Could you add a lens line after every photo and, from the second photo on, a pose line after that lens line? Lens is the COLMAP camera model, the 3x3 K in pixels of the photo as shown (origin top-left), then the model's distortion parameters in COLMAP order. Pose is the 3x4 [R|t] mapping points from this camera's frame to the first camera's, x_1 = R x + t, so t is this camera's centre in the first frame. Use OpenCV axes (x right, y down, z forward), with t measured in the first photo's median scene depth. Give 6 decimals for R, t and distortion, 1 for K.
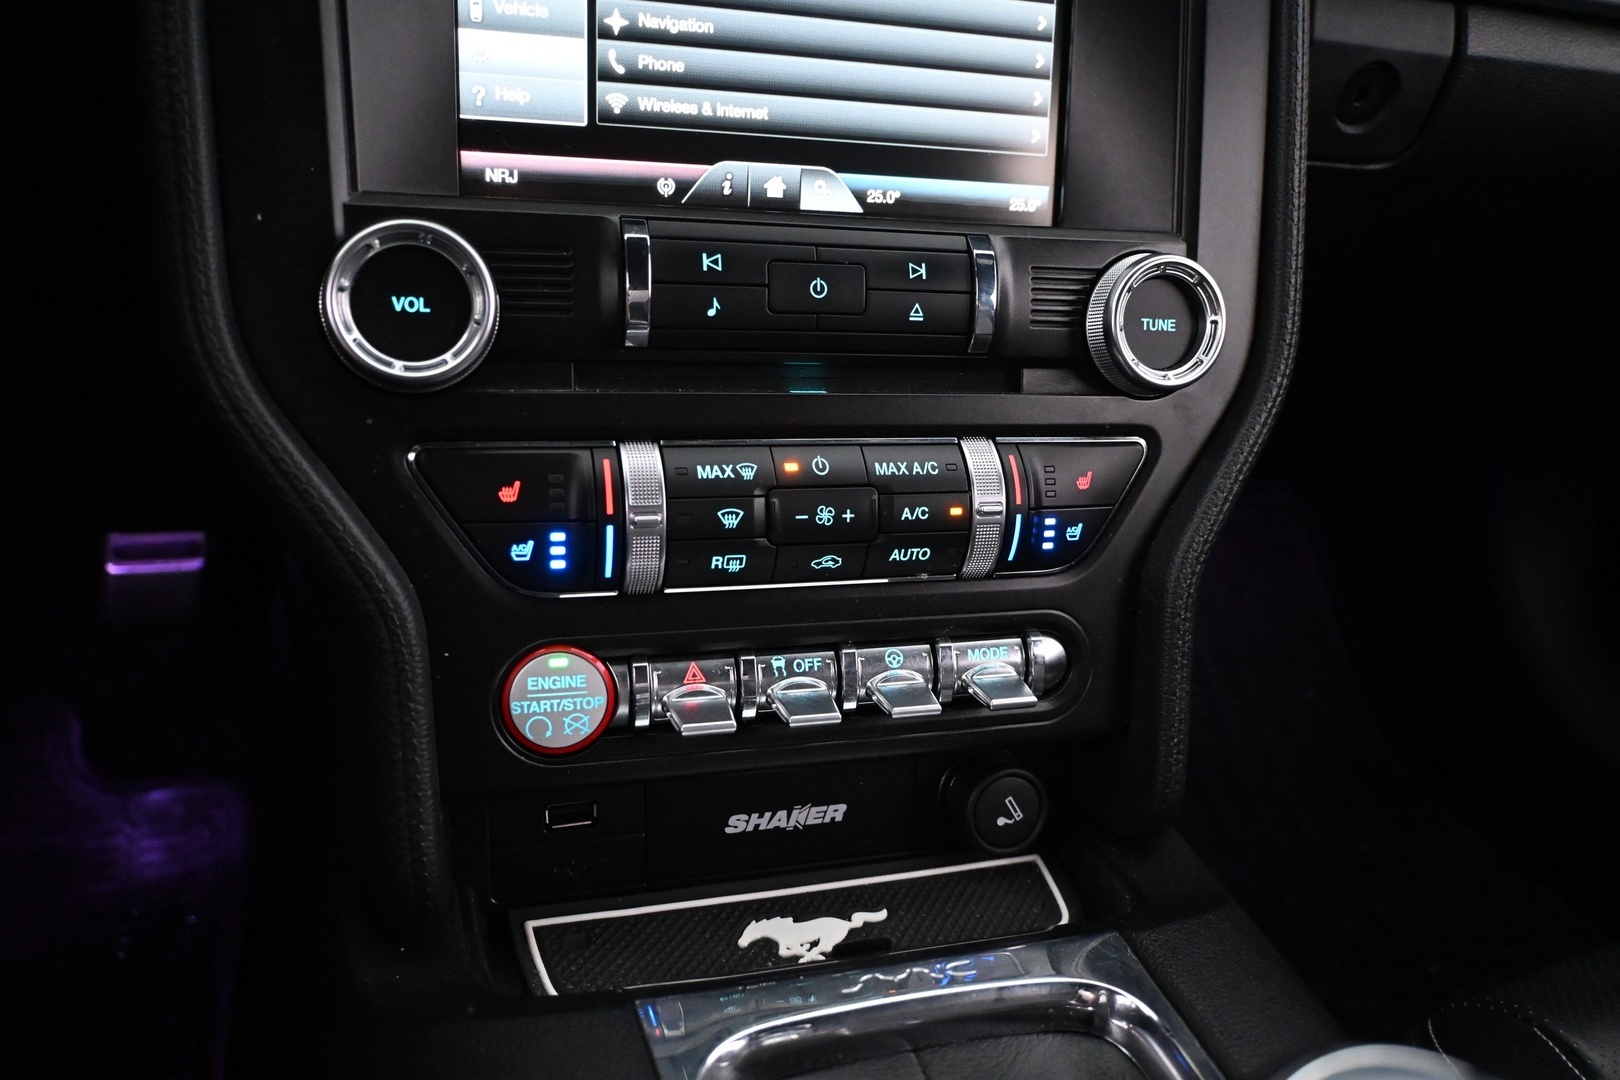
lens RADIAL K [[1233.0, 0, 815.2], [0, 1233.0, 536.8], [0, 0, 1]] dist [-0.013996, -0.010642]
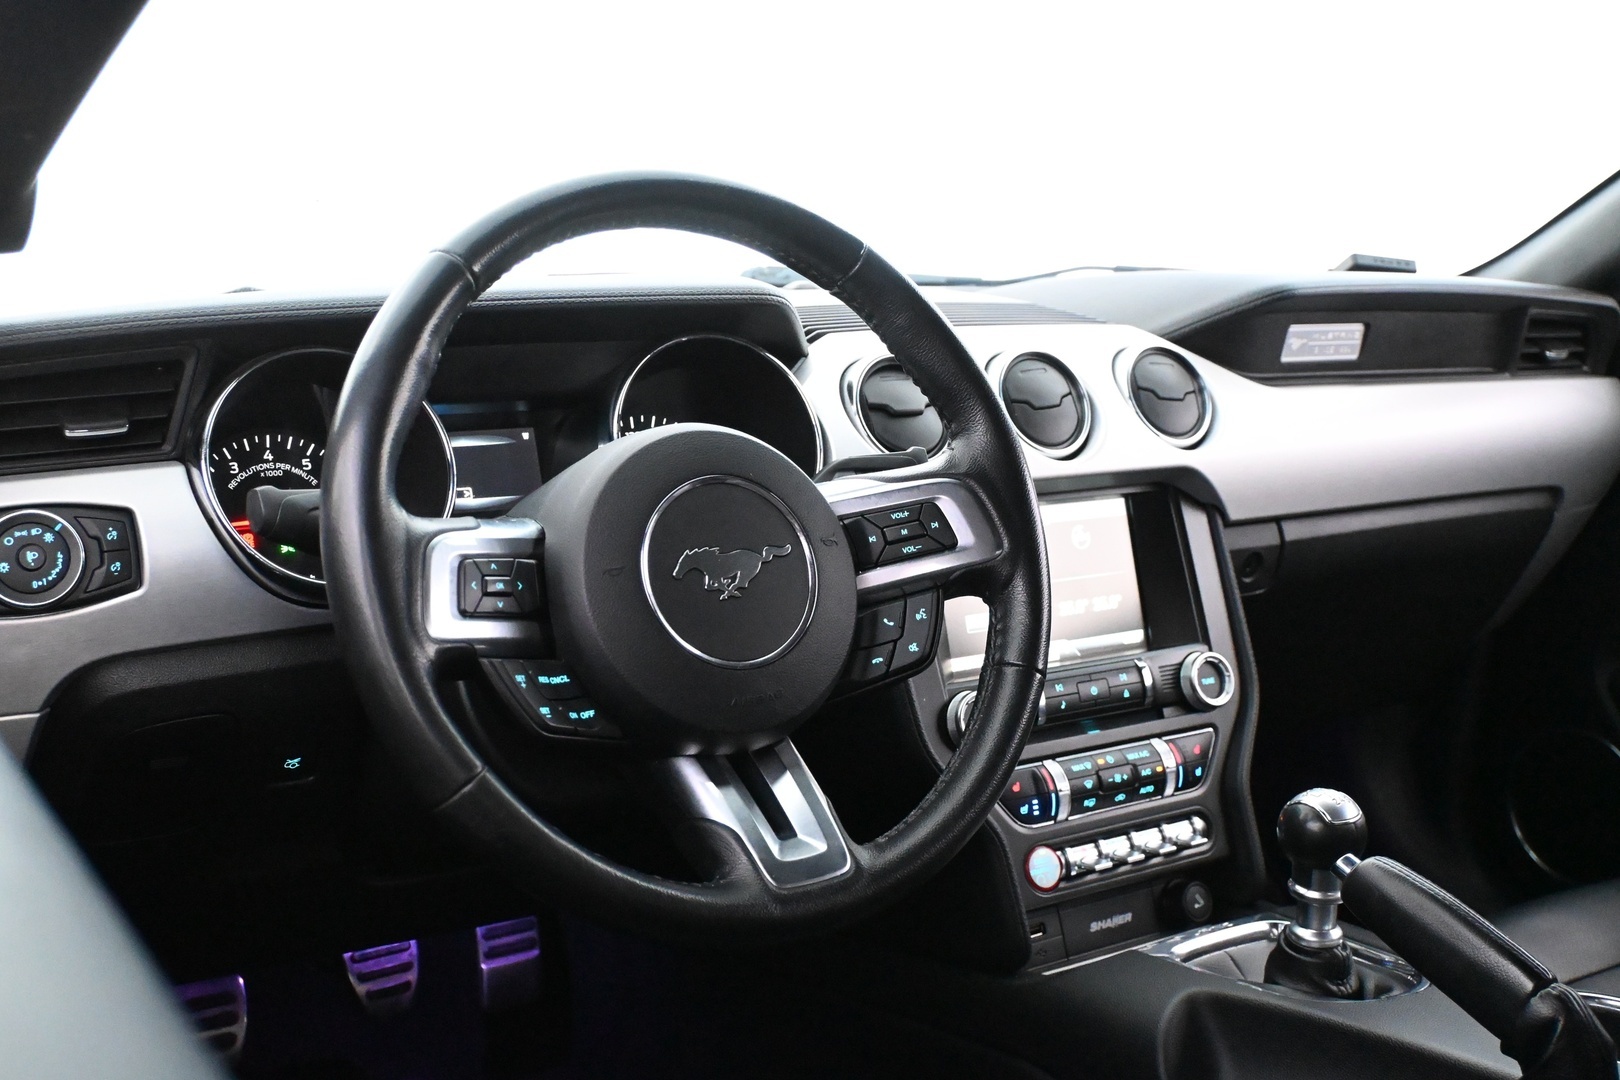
lens RADIAL K [[1741.0, 0, 815.7], [0, 1741.0, 523.2], [0, 0, 1]] dist [-0.005786, 0.000000]
pose [[0.956629, -0.144154, 0.253142, -1.369684], [0.205498, 0.949857, -0.235675, 0.194123], [-0.206475, 0.277473, 0.938284, -2.287495]]
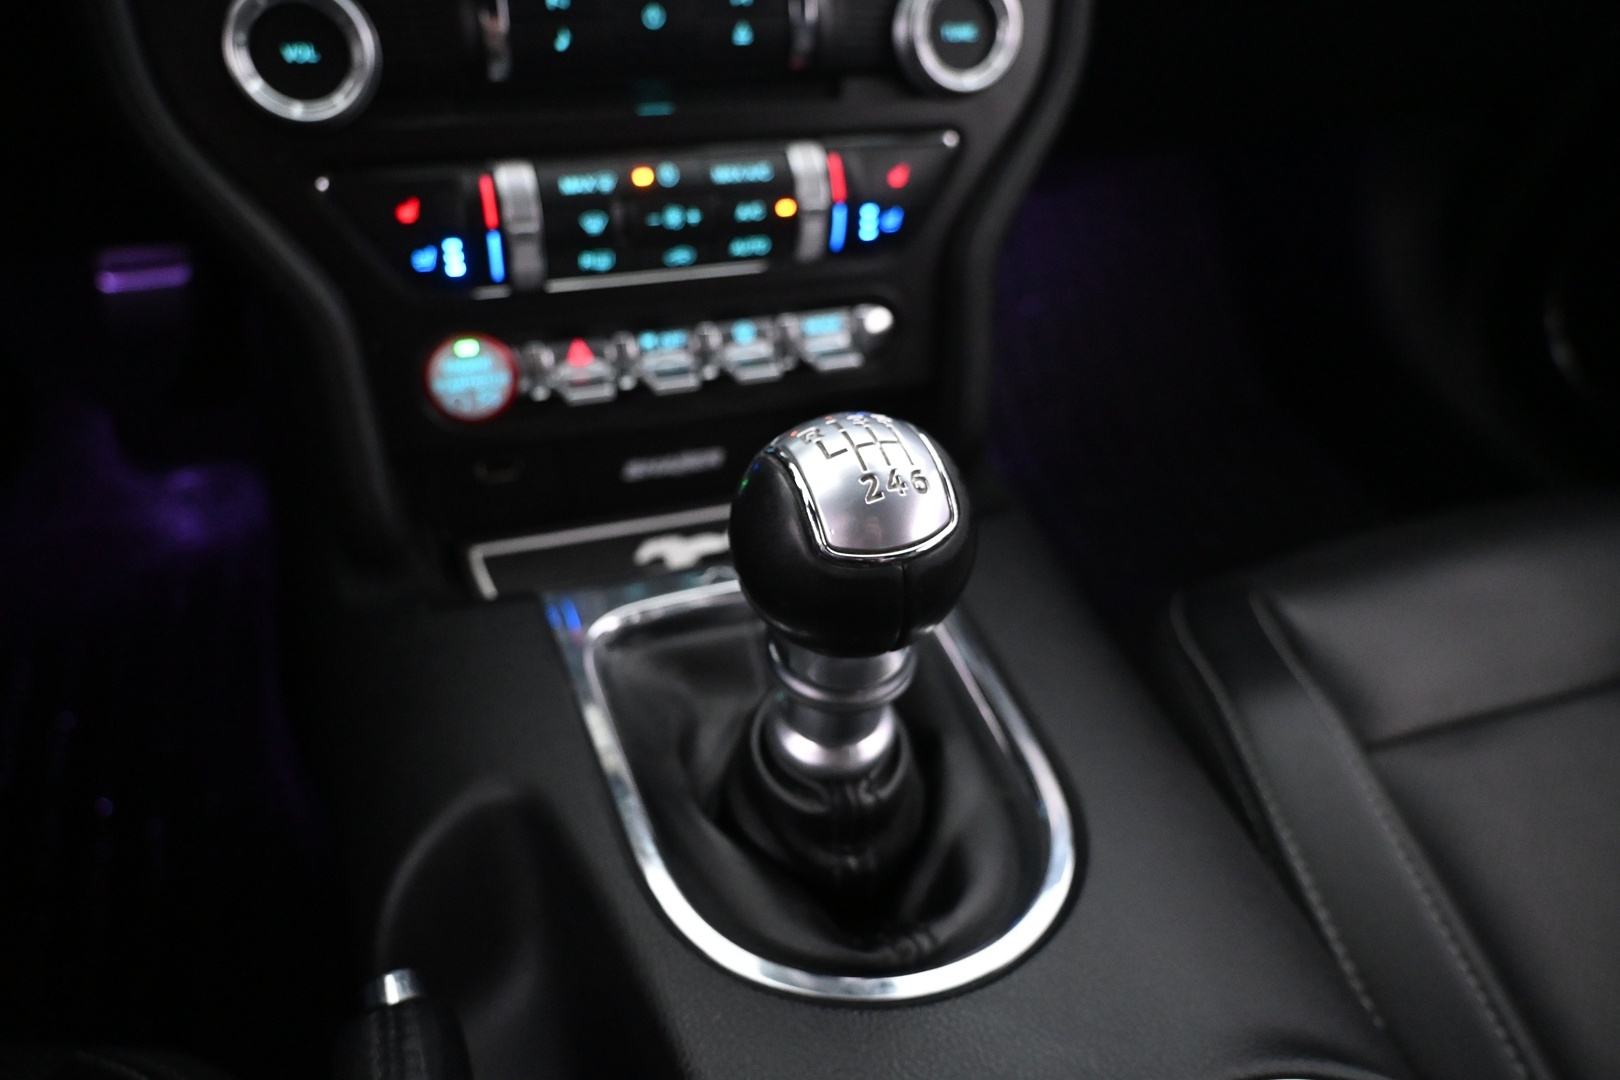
lens RADIAL K [[1147.5, 0, 809.9], [0, 1147.5, 535.0], [0, 0, 1]] dist [-0.008775, -0.015255]
pose [[0.998986, -0.044645, 0.005807, 0.118984], [0.041376, 0.961281, 0.272446, -0.018616], [-0.017746, -0.271929, 0.962154, -0.172654]]
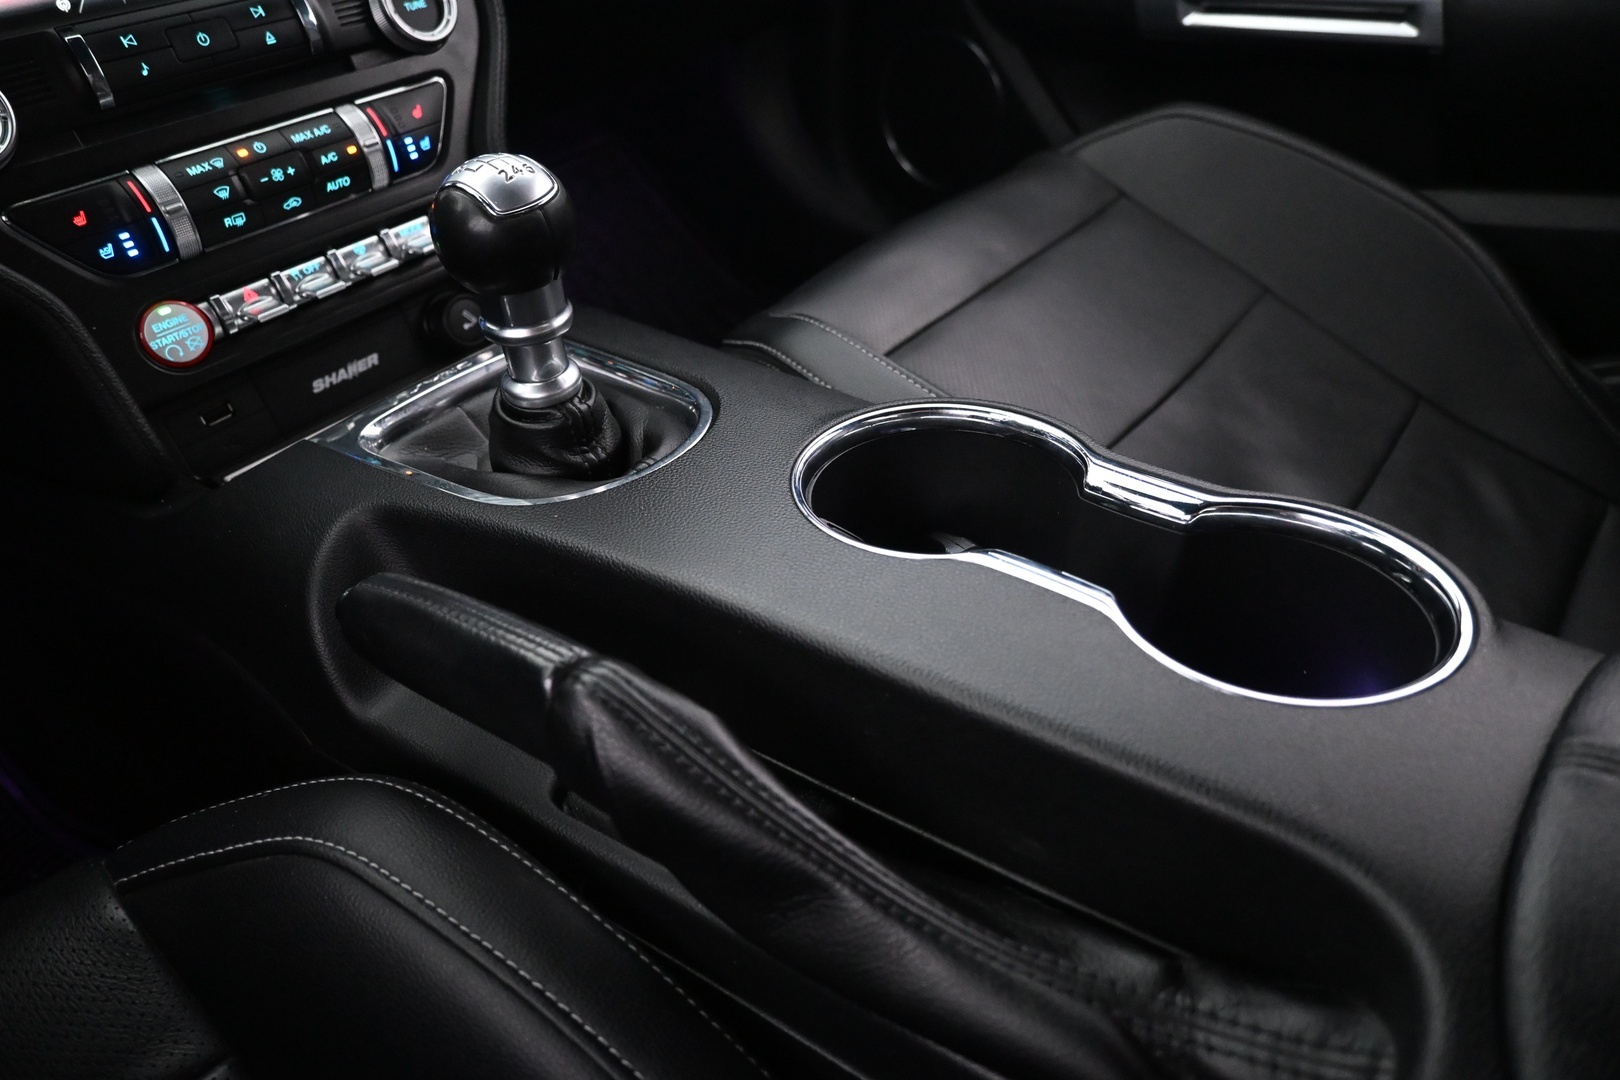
lens RADIAL K [[1088.5, 0, 807.5], [0, 1088.5, 532.1], [0, 0, 1]] dist [-0.007009, 0.002171]
pose [[0.822616, -0.454304, 0.341923, -0.123017], [0.362563, 0.882333, 0.300061, 0.226059], [-0.438009, -0.122866, 0.890535, -0.688419]]
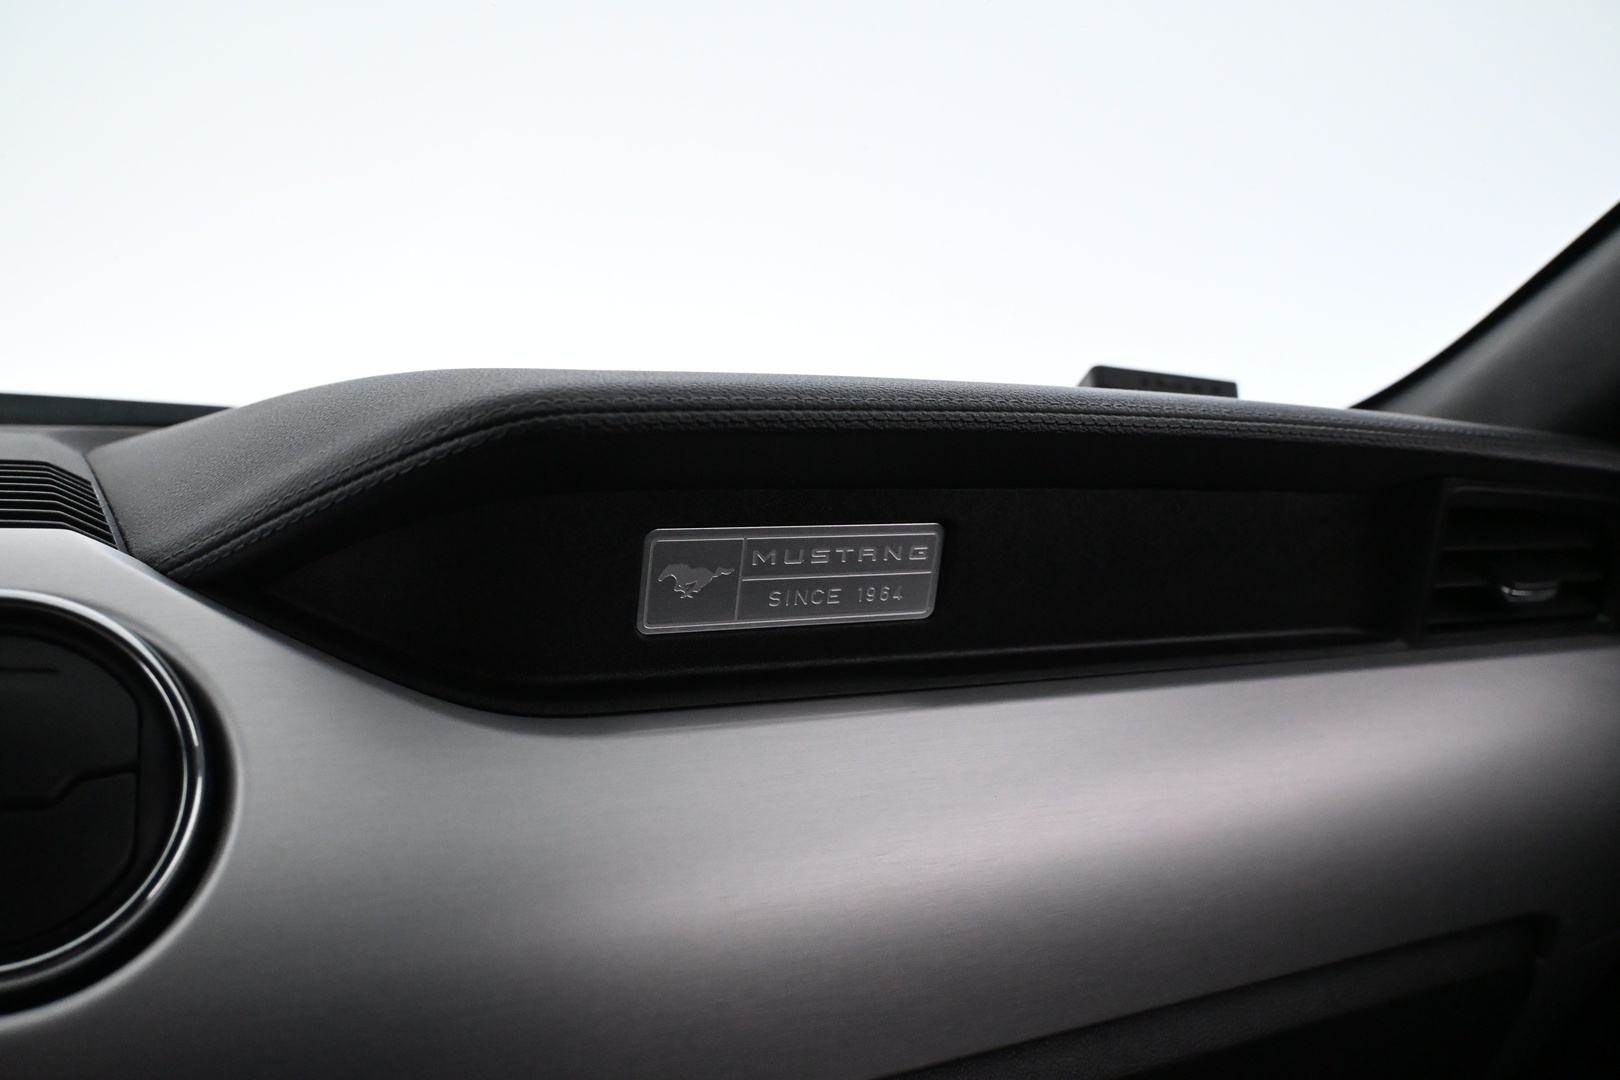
lens RADIAL K [[1518.1, 0, 809.2], [0, 1518.1, 530.1], [0, 0, 1]] dist [-0.005454, 0.000000]
pose [[0.975207, -0.116056, 0.188423, 0.663078], [0.175873, 0.923245, -0.341595, -0.545093], [-0.134316, 0.366264, 0.920766, 0.052889]]
